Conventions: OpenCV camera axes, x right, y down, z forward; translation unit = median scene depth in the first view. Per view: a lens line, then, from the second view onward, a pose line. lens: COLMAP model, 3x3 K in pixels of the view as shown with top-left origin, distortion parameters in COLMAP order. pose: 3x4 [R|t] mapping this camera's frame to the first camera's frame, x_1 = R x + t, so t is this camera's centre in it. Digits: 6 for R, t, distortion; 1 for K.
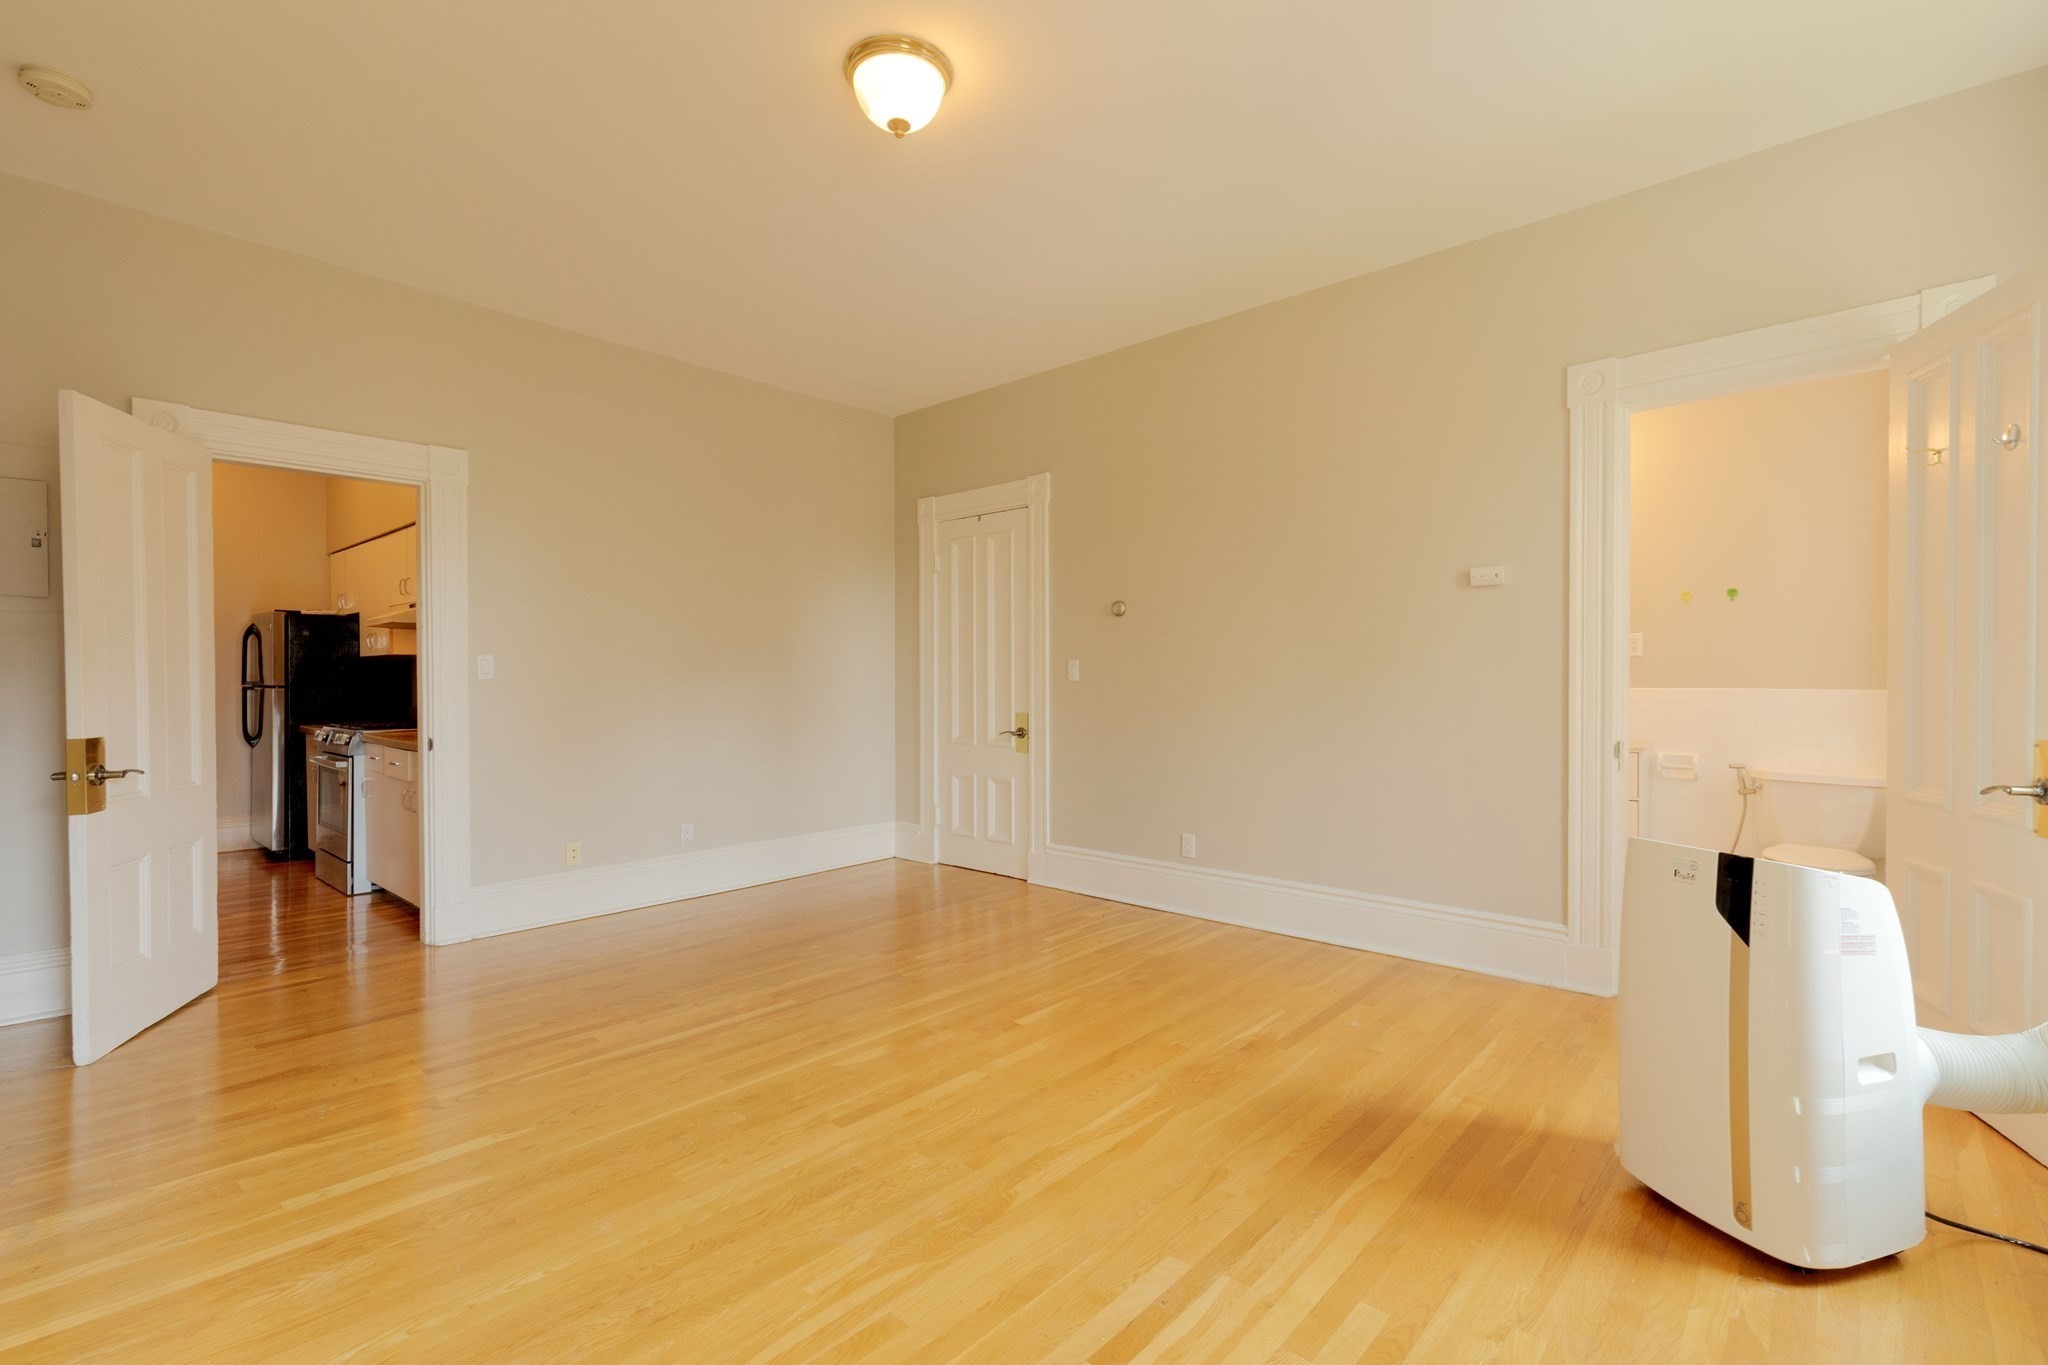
lens RADIAL K [[919.6, 0, 1030.3], [0, 919.6, 684.3], [0, 0, 1]] dist [-0.001782, 0.000242]
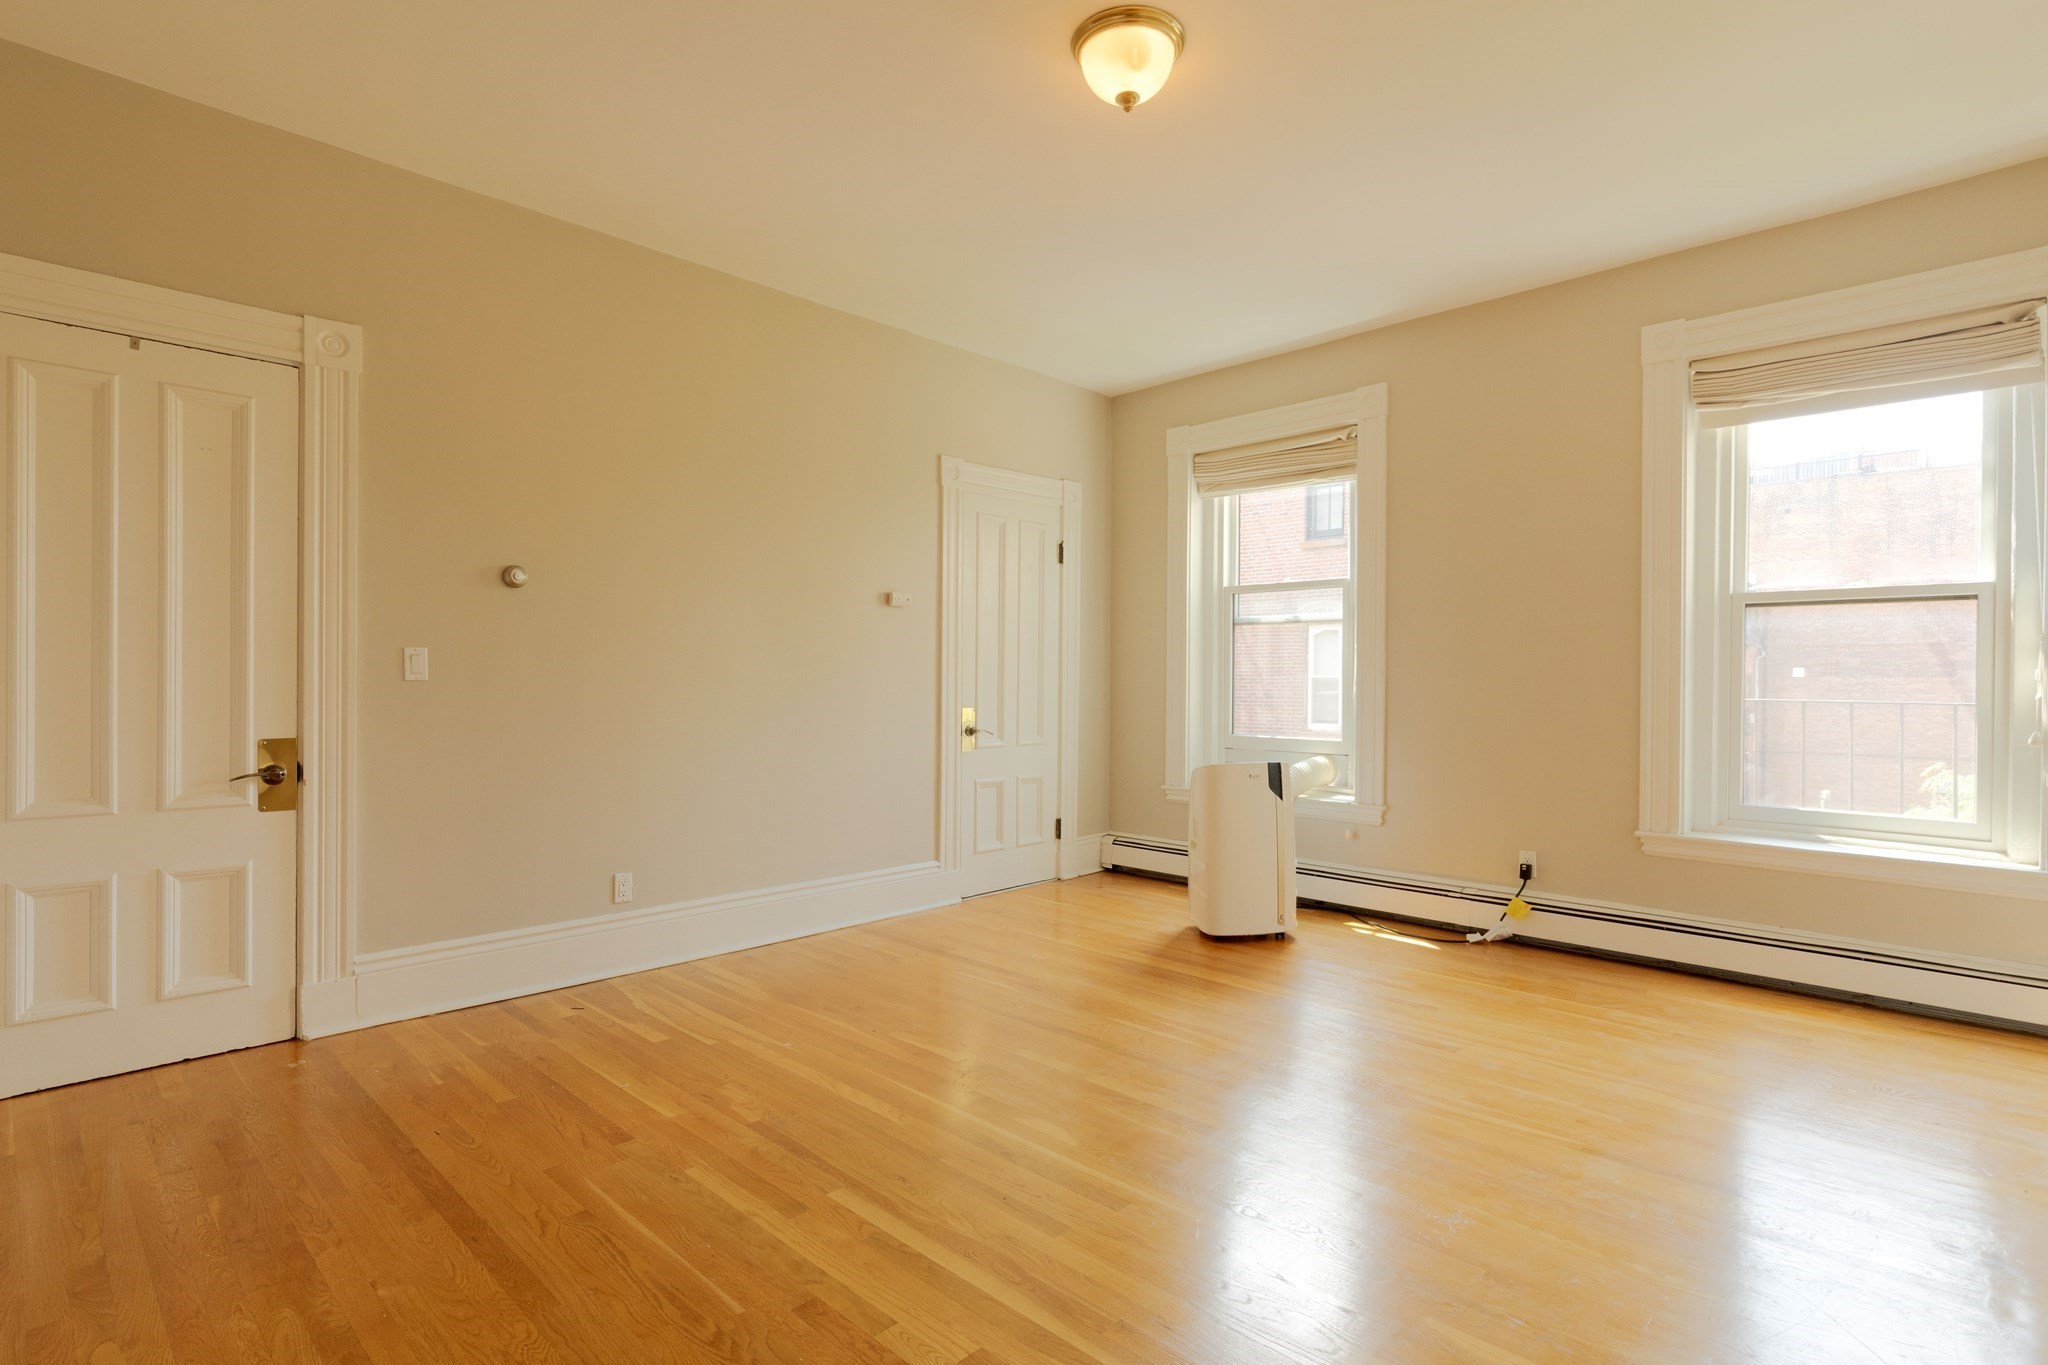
lens RADIAL K [[1009.6, 0, 1024.2], [0, 1009.6, 680.8], [0, 0, 1]] dist [0.014471, -0.000342]
pose [[0.033661, 0.001701, 0.999432, -0.836971], [-0.001400, 0.999998, -0.001655, -0.003298], [-0.999432, -0.001344, 0.033663, 0.749259]]
